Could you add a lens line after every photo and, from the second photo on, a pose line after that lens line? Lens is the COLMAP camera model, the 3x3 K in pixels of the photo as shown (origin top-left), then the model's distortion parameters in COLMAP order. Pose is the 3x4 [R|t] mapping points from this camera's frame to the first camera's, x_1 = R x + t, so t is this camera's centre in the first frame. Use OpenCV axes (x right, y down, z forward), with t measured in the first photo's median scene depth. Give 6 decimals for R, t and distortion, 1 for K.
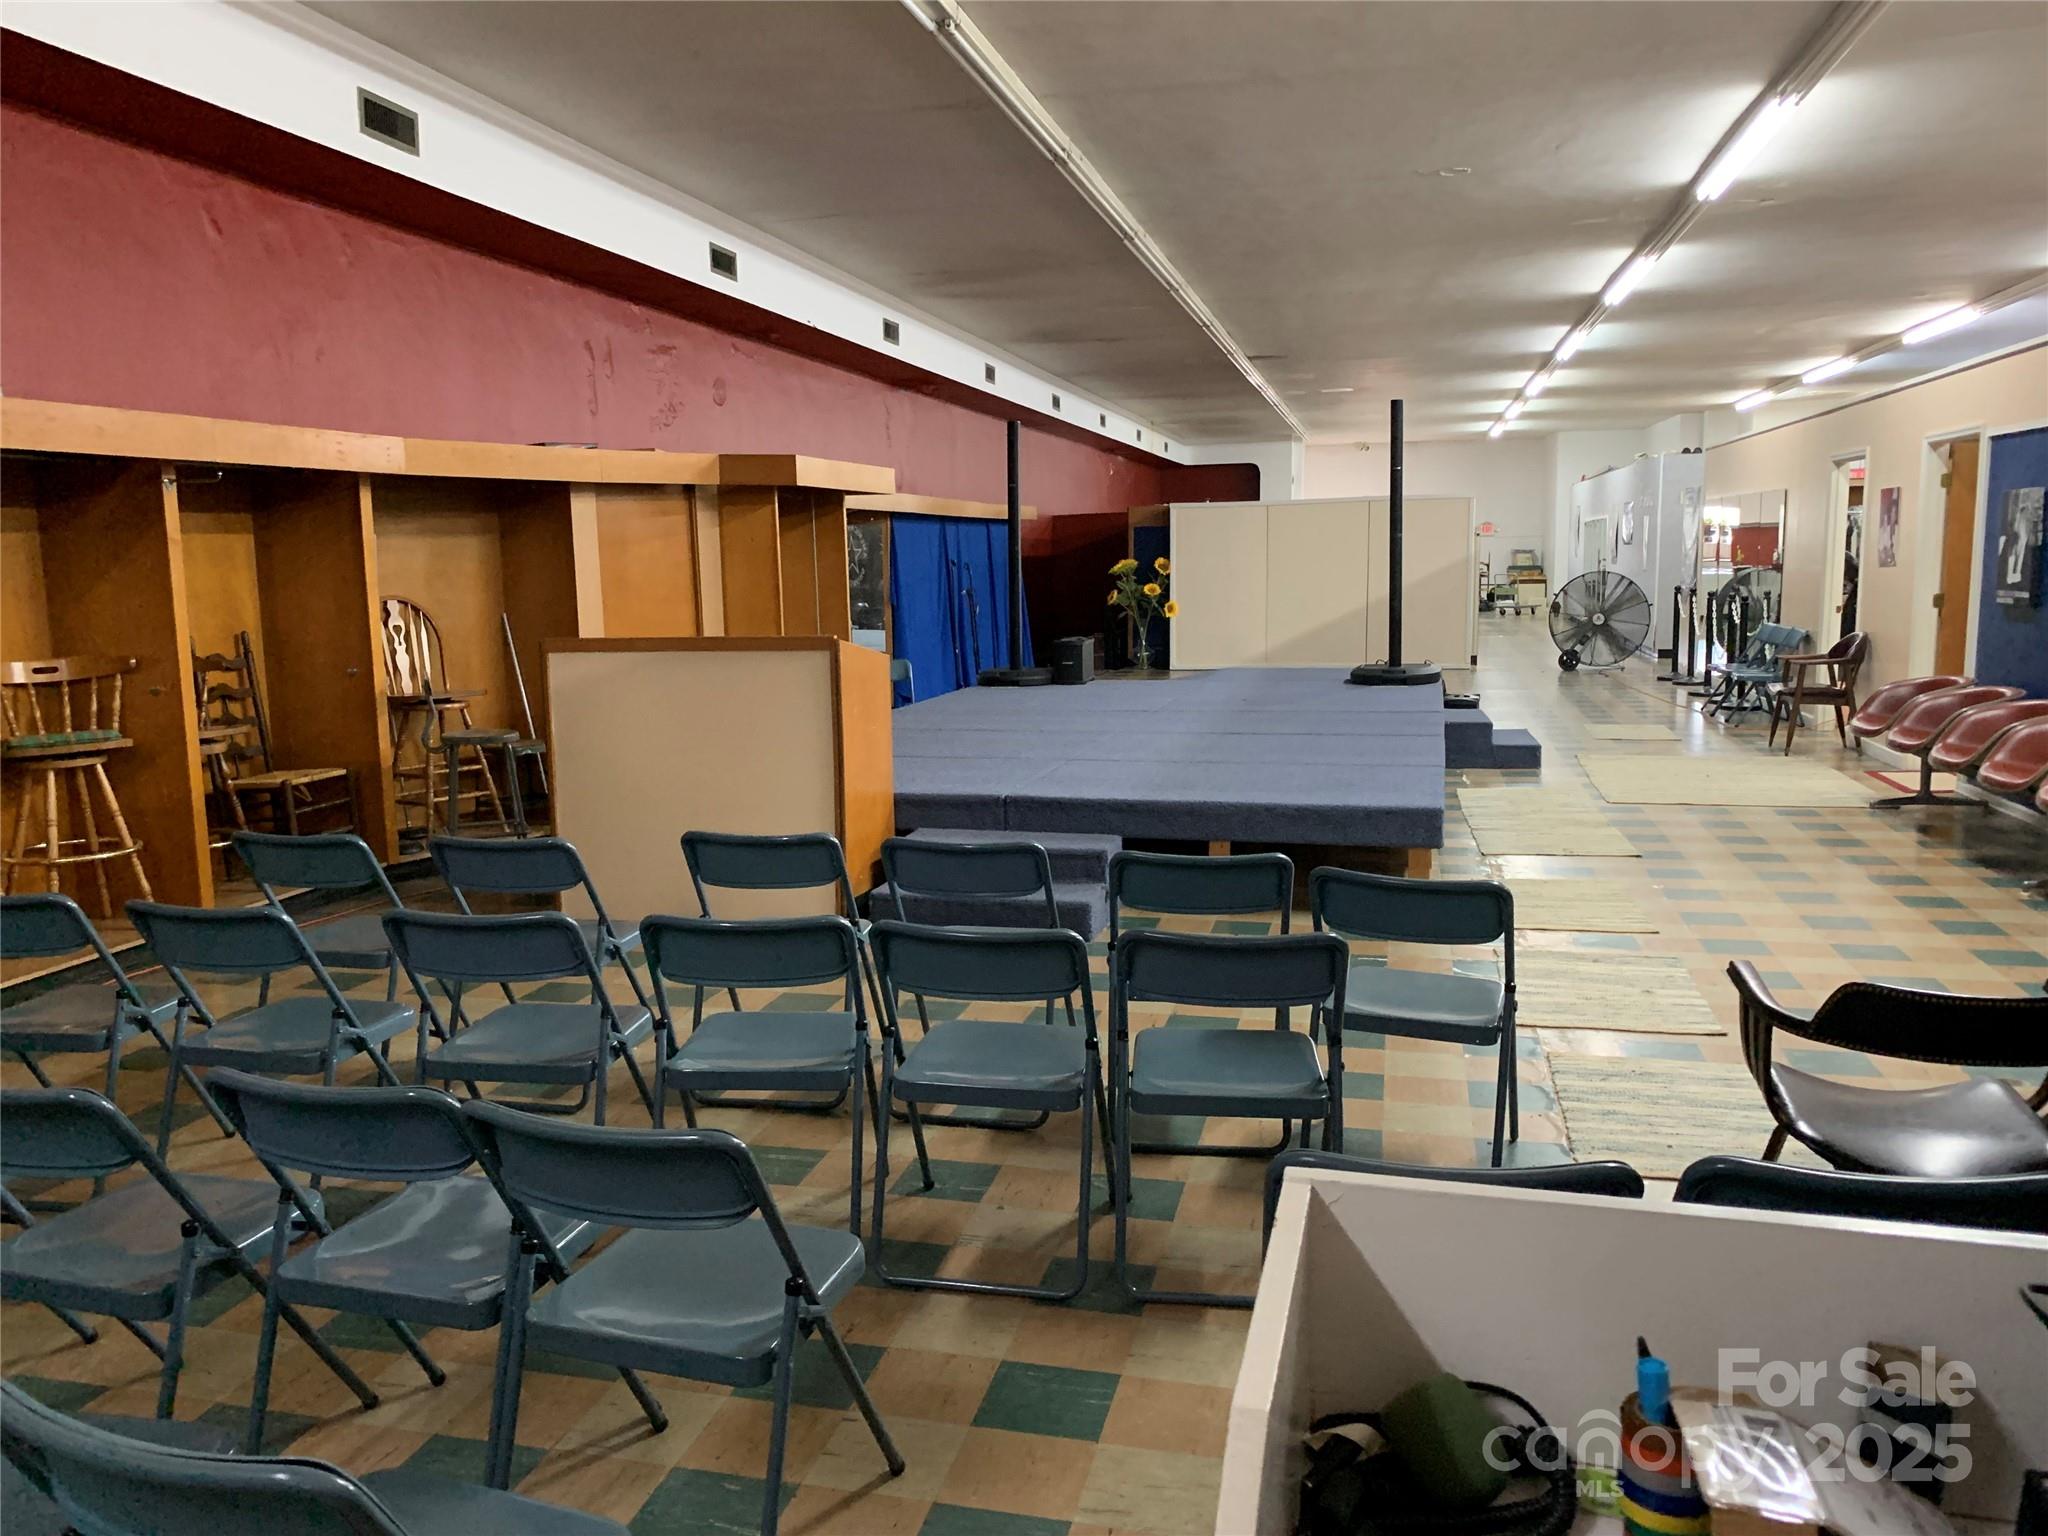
lens RADIAL K [[1575.9, 0, 996.5], [0, 1575.9, 794.6], [0, 0, 1]] dist [0.056678, -0.070454]
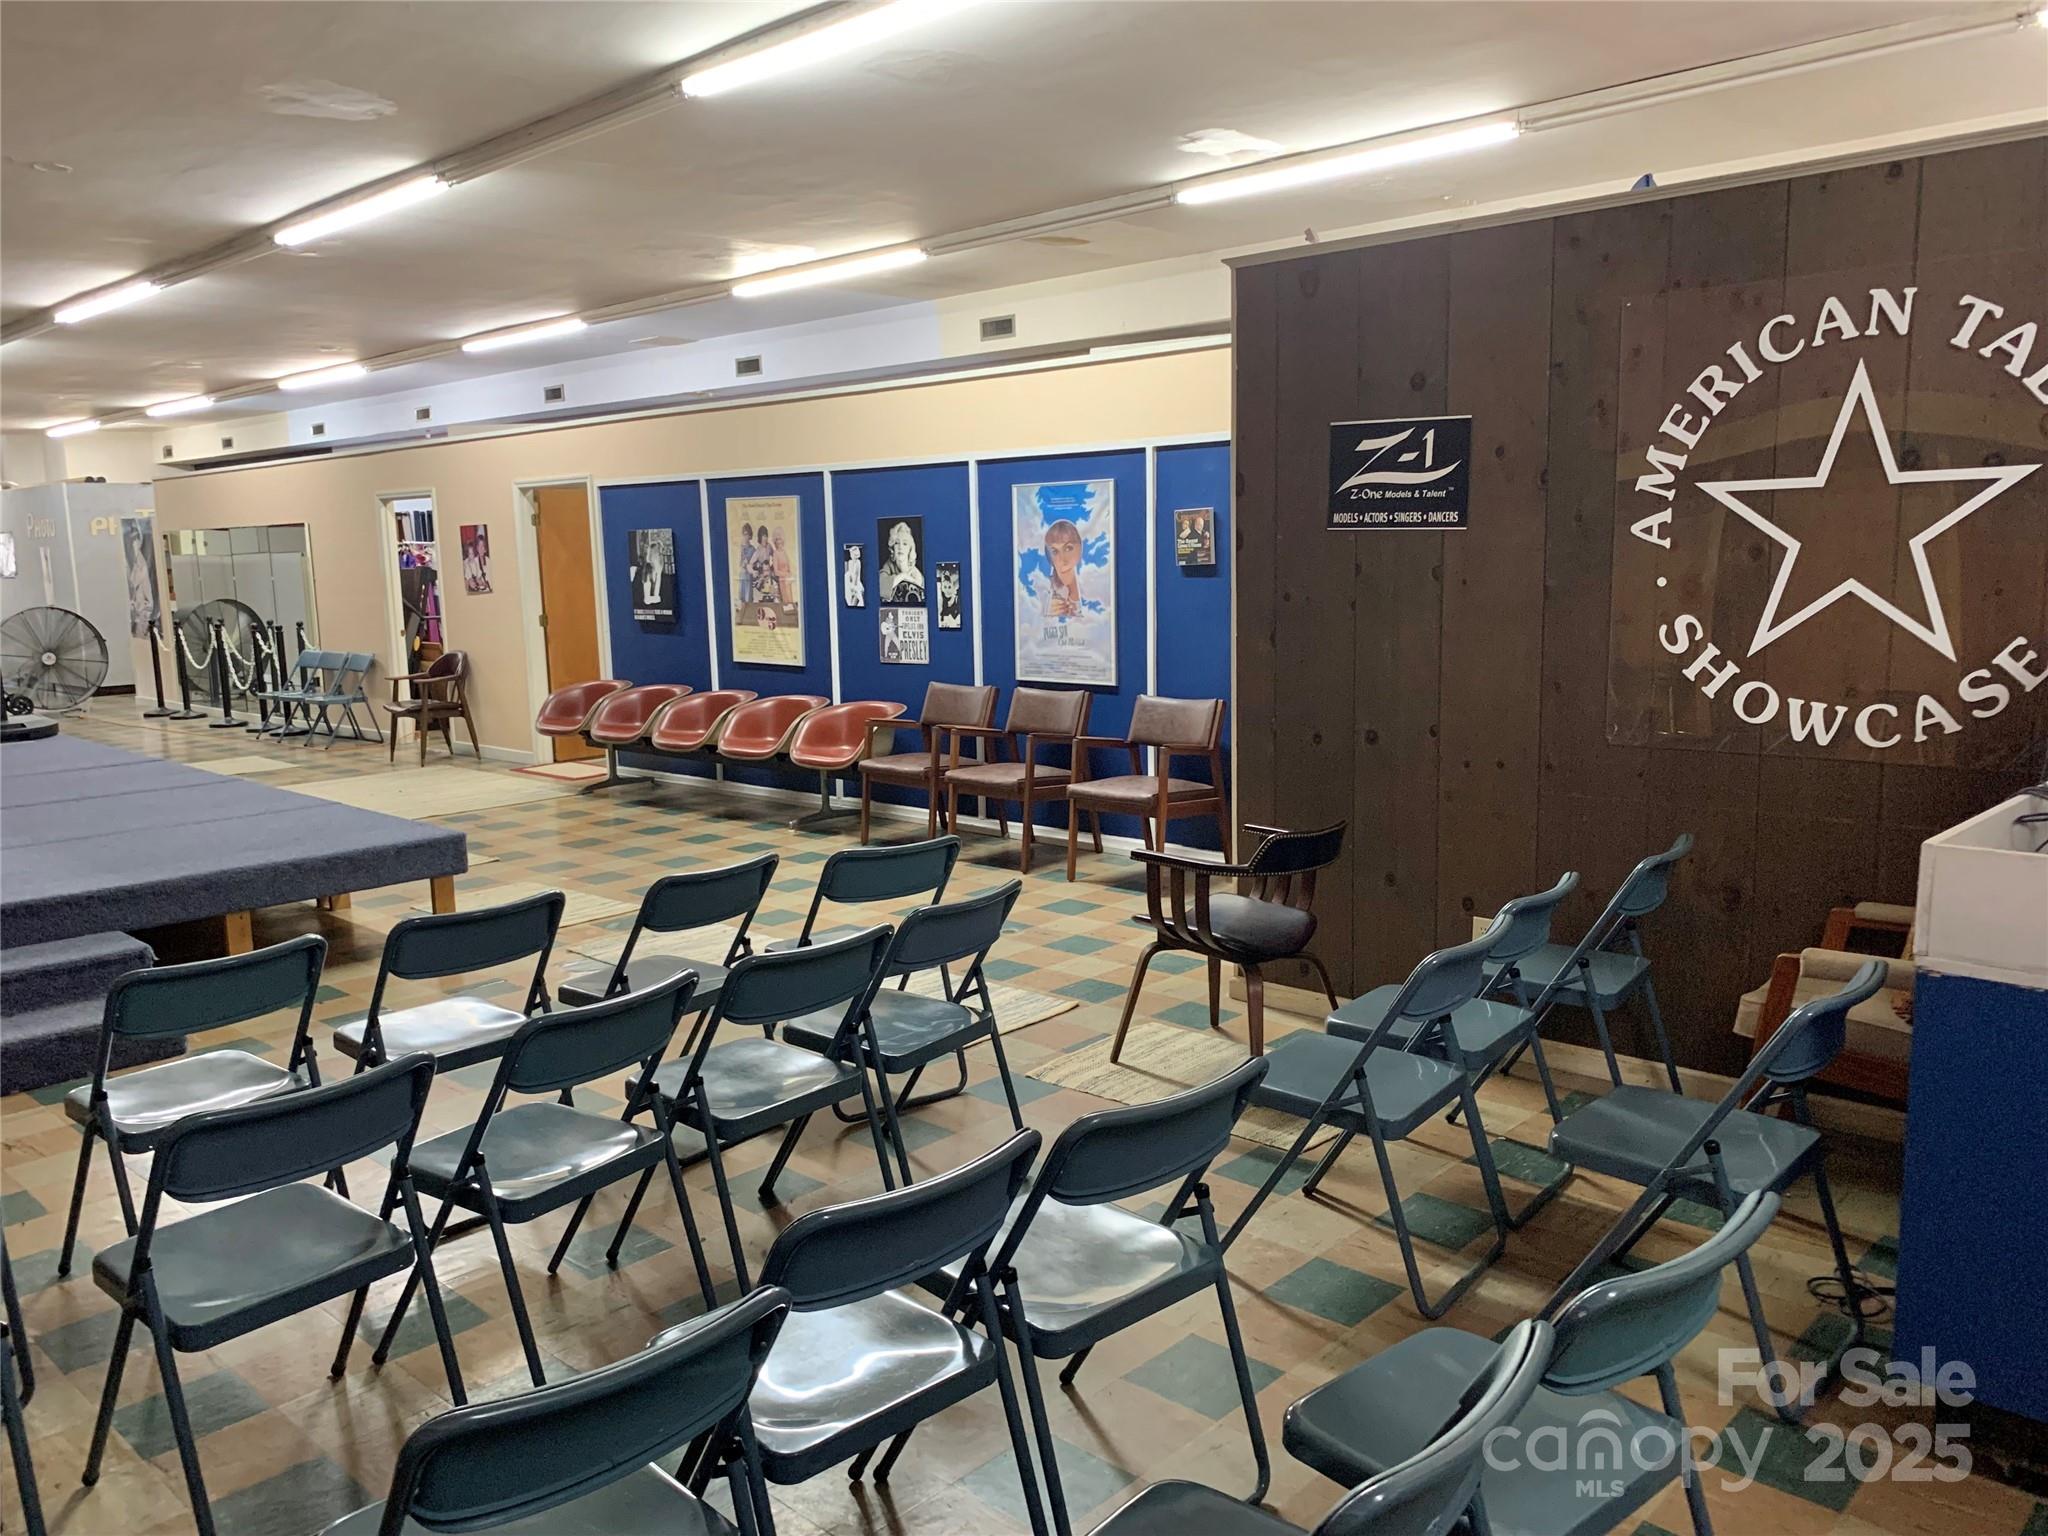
lens RADIAL K [[1575.9, 0, 1007.2], [0, 1575.9, 779.2], [0, 0, 1]] dist [0.056678, -0.070454]
pose [[0.499154, -0.125474, 0.857381, -0.245992], [0.149400, 0.987105, 0.057481, -0.019260], [-0.853537, 0.099401, 0.511463, 0.100360]]
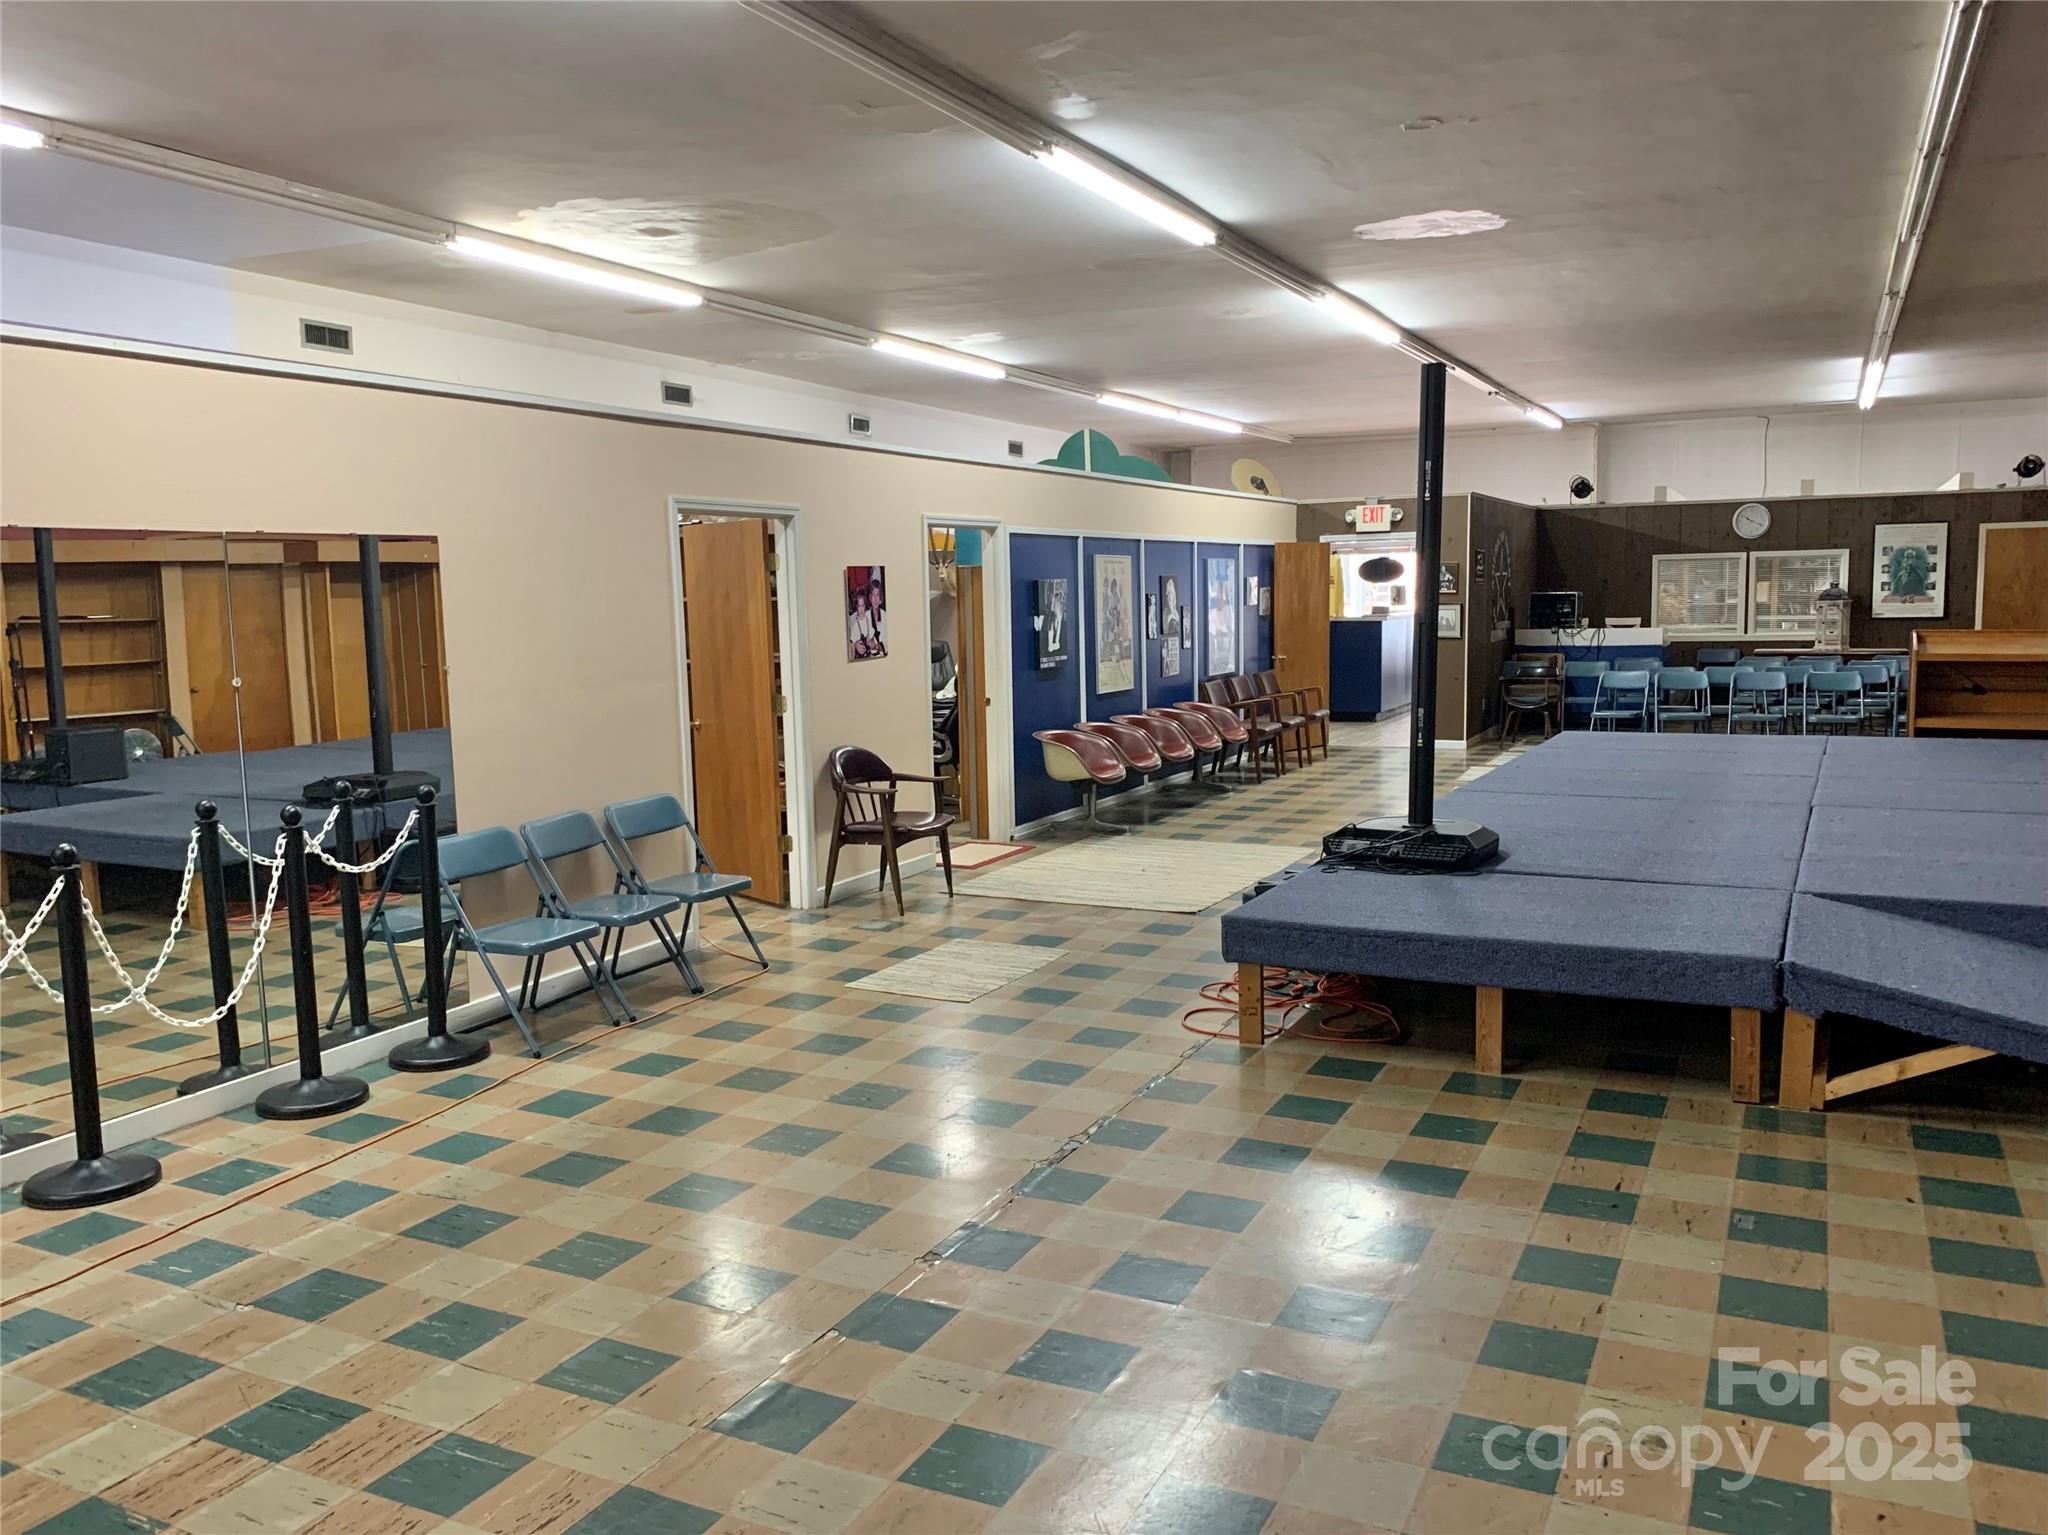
lens RADIAL K [[1575.9, 0, 1022.7], [0, 1575.9, 771.7], [0, 0, 1]] dist [0.056678, -0.070454]
pose [[-0.975004, 0.019199, 0.221356, 0.293460], [0.077069, 0.963631, 0.255882, -0.287116], [-0.208393, 0.266546, -0.941024, 1.746224]]
